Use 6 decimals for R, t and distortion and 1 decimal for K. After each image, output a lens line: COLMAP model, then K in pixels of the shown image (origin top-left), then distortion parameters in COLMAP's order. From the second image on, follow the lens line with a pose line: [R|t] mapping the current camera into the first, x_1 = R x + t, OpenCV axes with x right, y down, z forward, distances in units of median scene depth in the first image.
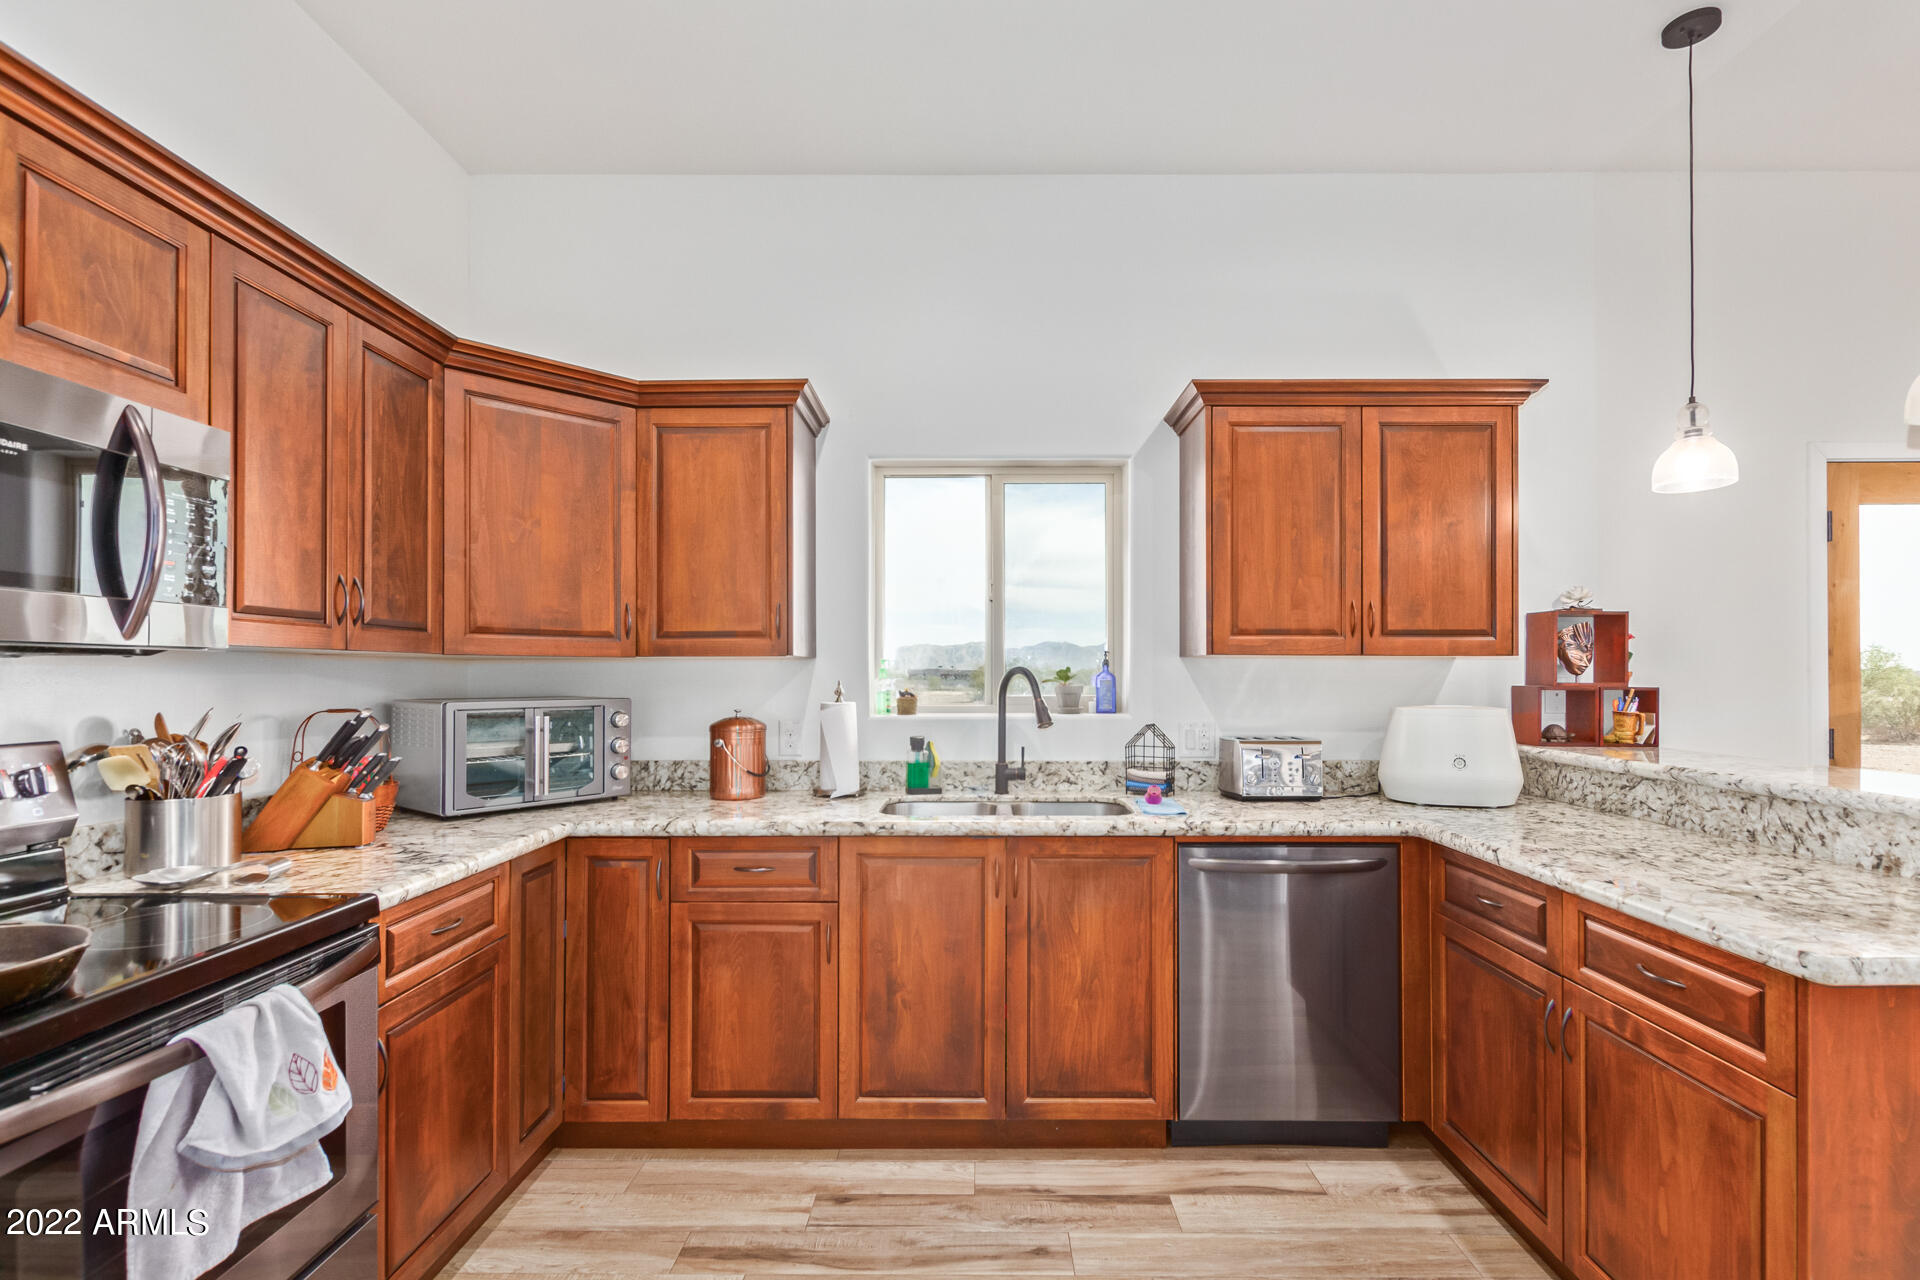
lens RADIAL K [[906.8, 0, 961.4], [0, 906.8, 667.6], [0, 0, 1]] dist [0.004881, -0.000719]
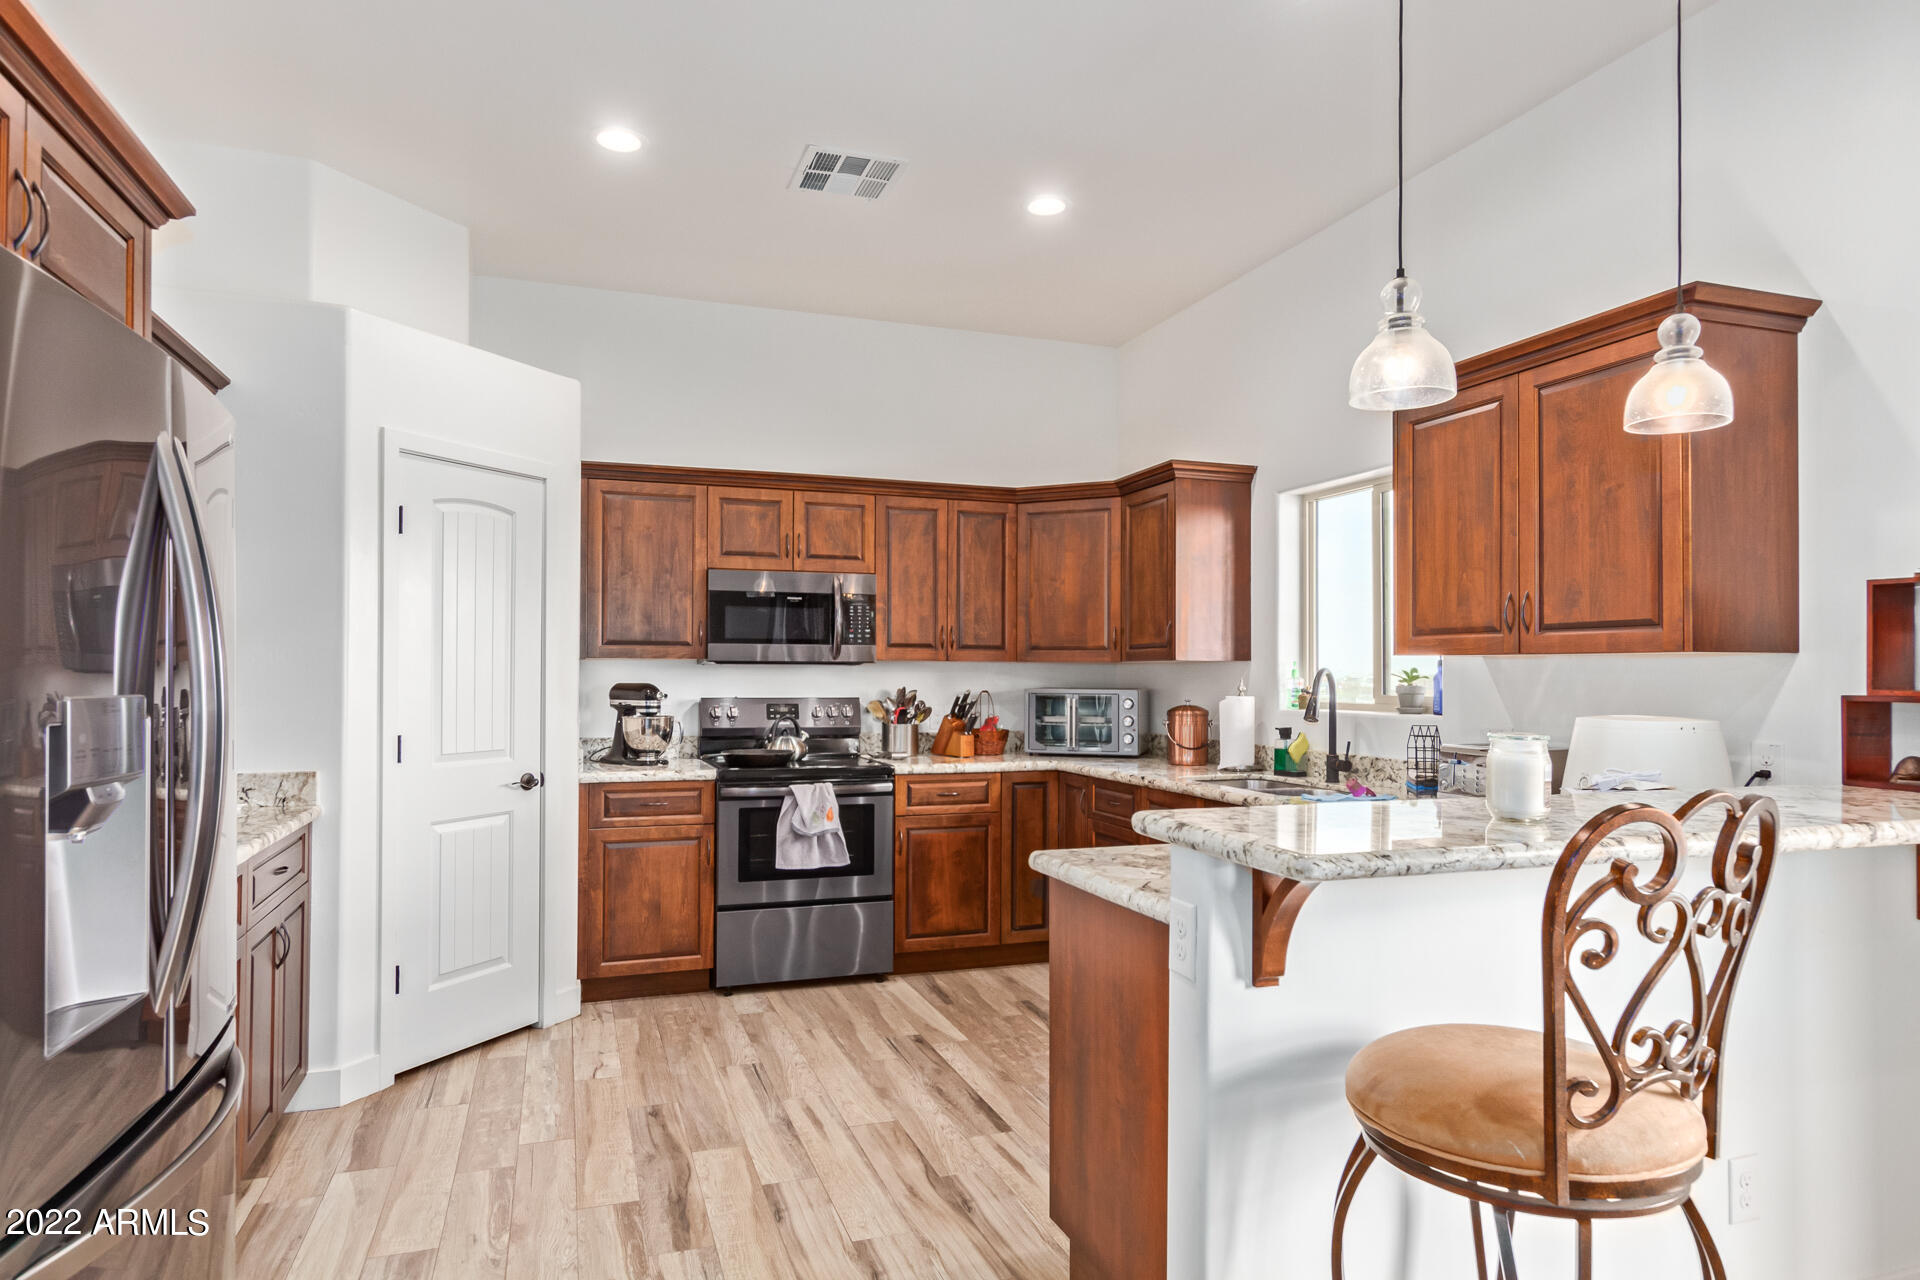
lens RADIAL K [[1150.1, 0, 966.9], [0, 1150.1, 670.0], [0, 0, 1]] dist [0.030755, 0.000167]
pose [[0.328543, -0.000117, -0.944489, 1.331970], [0.000374, 1.000000, 0.000006, 0.001419], [0.944489, -0.000355, 0.328543, 0.122483]]
